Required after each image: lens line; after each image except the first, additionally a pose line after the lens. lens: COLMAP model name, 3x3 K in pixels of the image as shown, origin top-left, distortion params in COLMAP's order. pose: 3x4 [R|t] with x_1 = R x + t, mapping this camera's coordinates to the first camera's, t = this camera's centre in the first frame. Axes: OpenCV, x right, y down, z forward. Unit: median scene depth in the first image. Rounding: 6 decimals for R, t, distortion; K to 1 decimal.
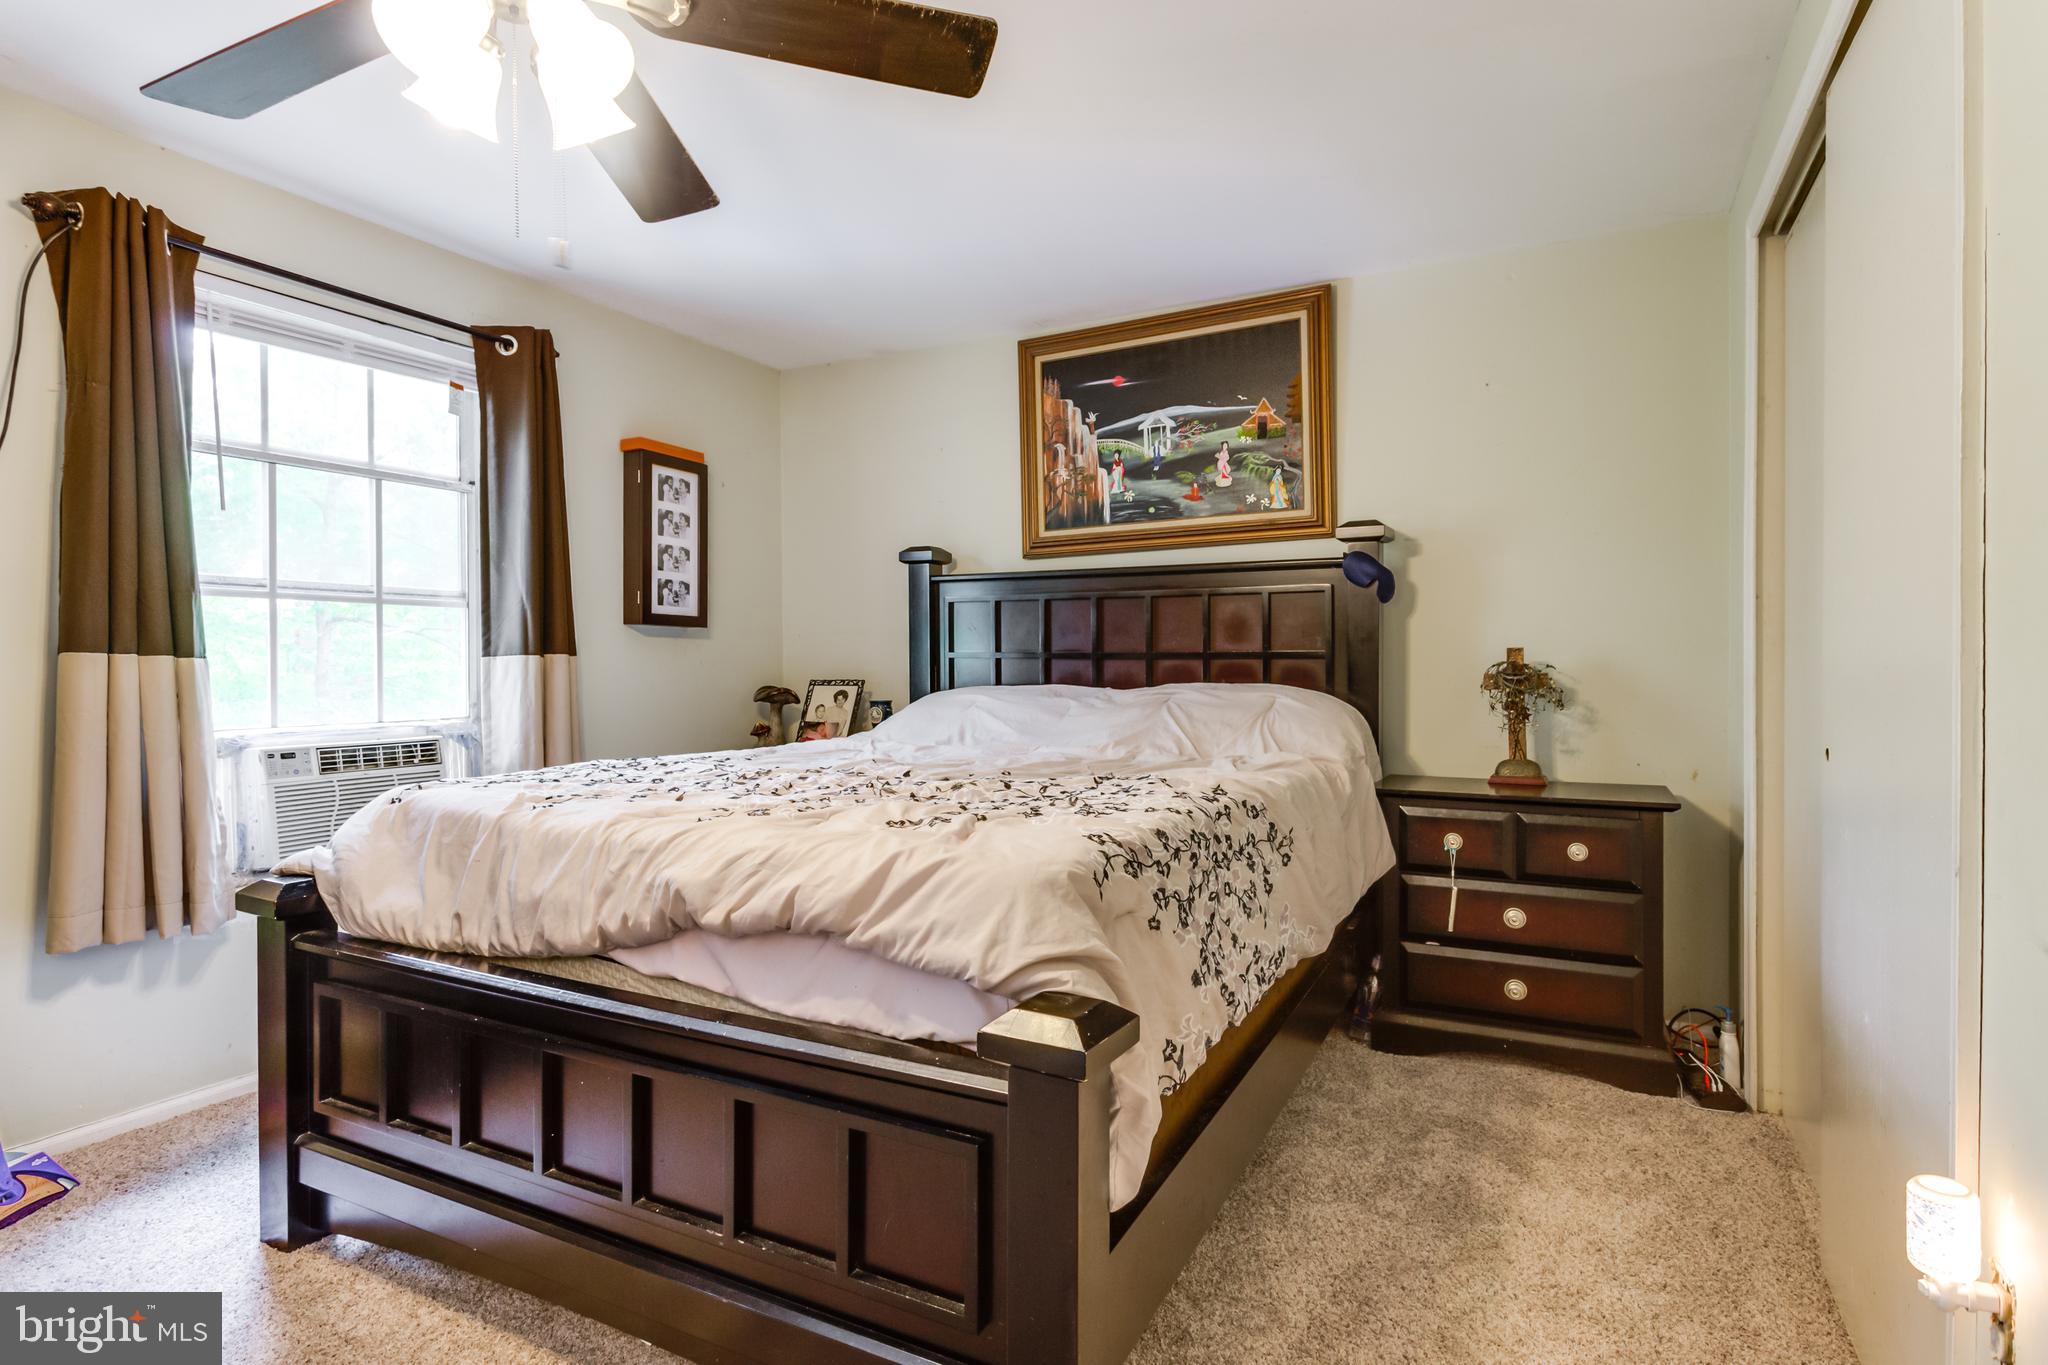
lens RADIAL K [[986.4, 0, 1055.6], [0, 986.4, 680.0], [0, 0, 1]] dist [0.002384, 0.000545]
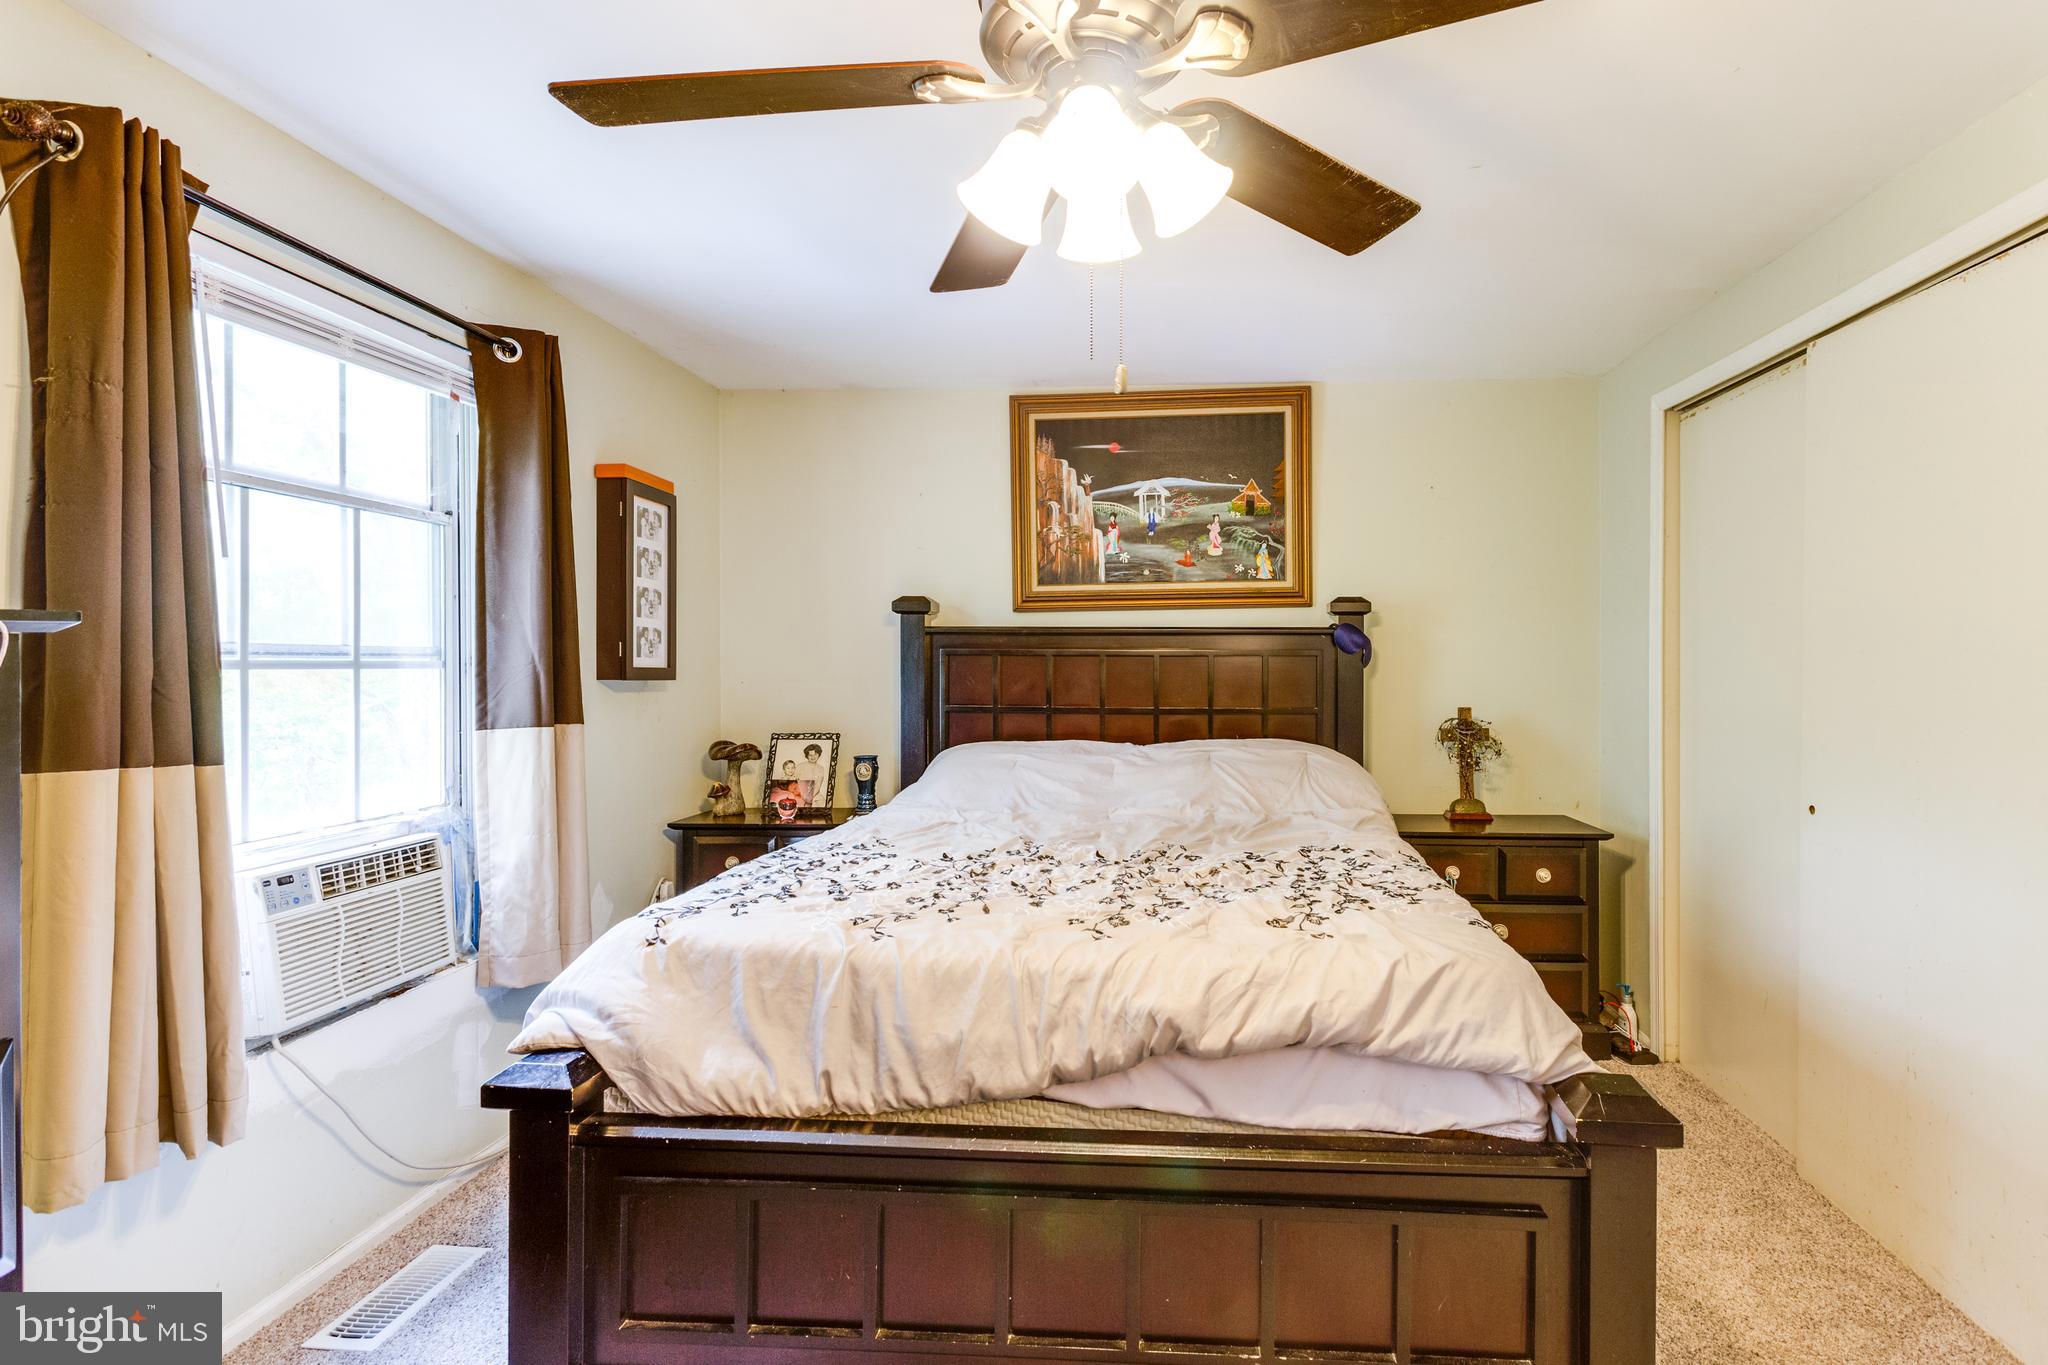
lens RADIAL K [[967.8, 0, 1109.2], [0, 967.8, 679.4], [0, 0, 1]] dist [0.006863, -0.000628]
pose [[0.922727, 0.002404, 0.385447, -0.354168], [-0.000831, 0.999991, -0.004247, -0.054135], [-0.385453, 0.003599, 0.922720, 0.053975]]
